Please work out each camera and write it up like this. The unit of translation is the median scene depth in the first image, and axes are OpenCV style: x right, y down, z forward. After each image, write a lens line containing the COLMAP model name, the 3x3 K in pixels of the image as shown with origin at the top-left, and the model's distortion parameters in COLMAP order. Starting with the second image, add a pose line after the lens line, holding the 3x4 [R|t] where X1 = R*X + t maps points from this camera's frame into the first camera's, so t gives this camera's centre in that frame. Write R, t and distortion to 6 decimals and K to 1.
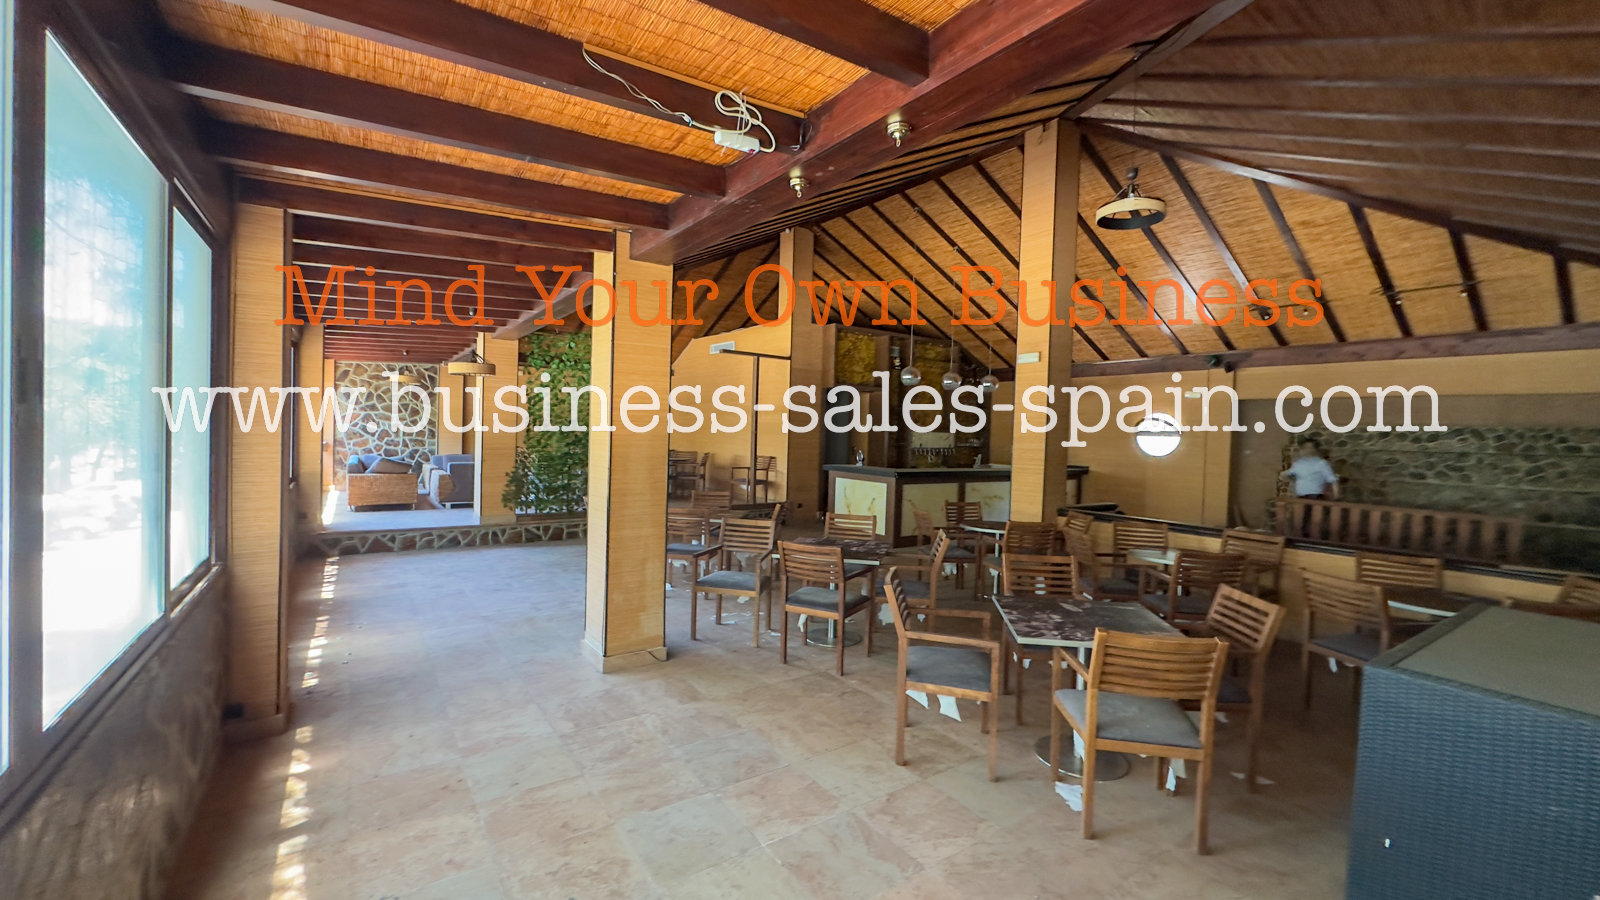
lens RADIAL K [[637.1, 0, 797.8], [0, 637.1, 448.1], [0, 0, 1]] dist [-0.001397, -0.000153]
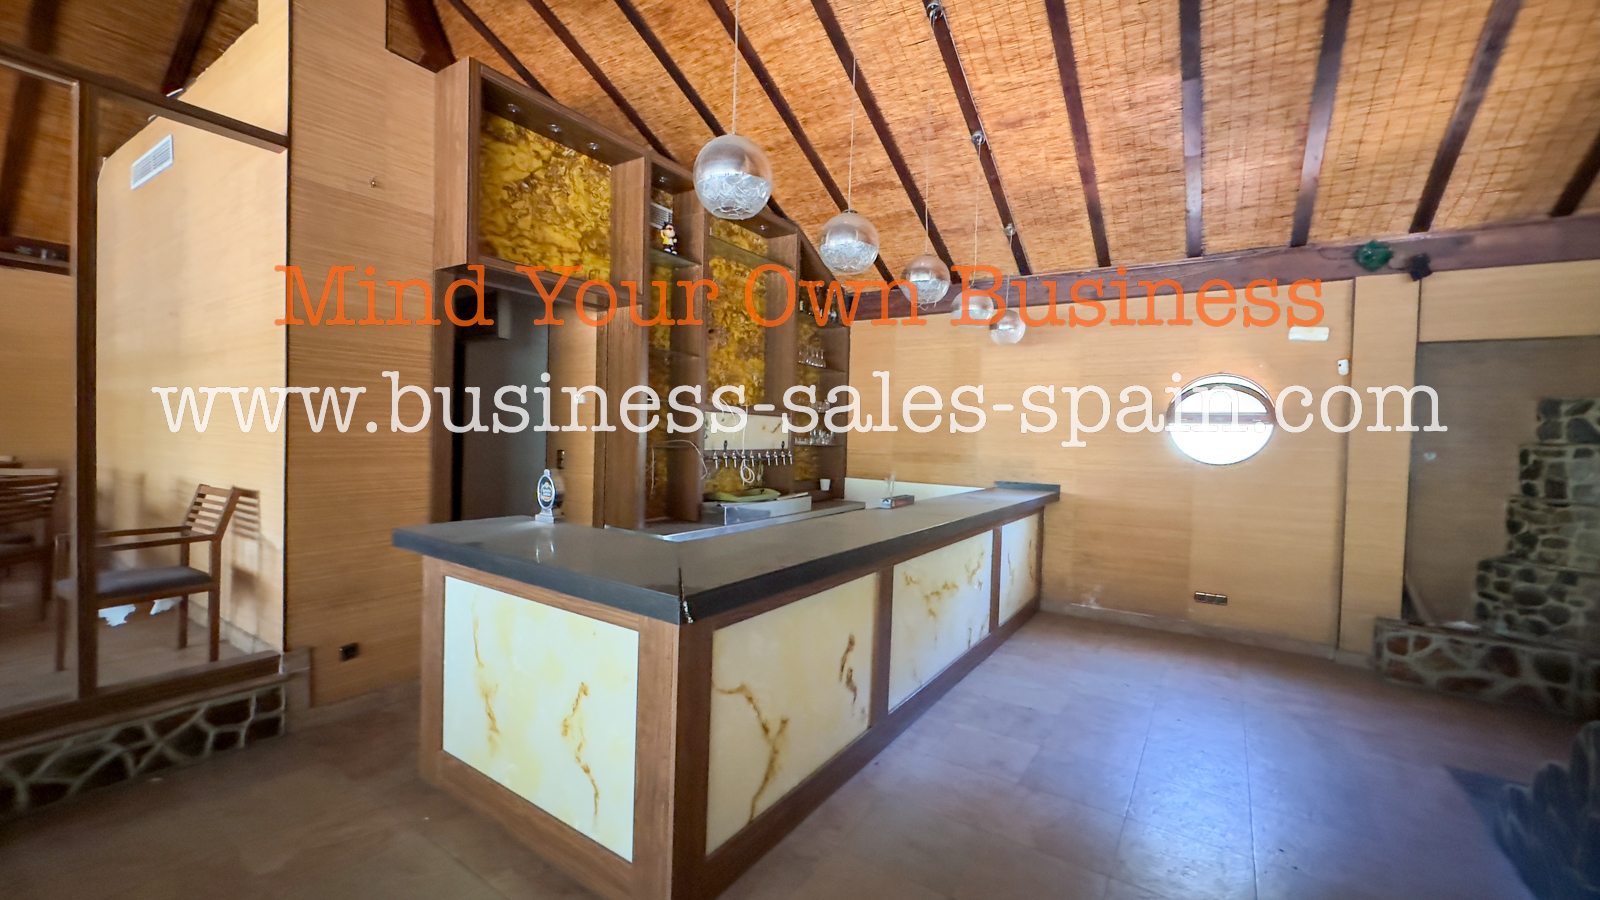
lens RADIAL K [[637.1, 0, 797.8], [0, 637.1, 448.1], [0, 0, 1]] dist [-0.001397, -0.000153]
pose [[0.929464, -0.010515, 0.368764, 0.091741], [0.007817, 0.999931, 0.008811, -0.006825], [-0.368831, -0.005307, 0.929481, 0.659539]]
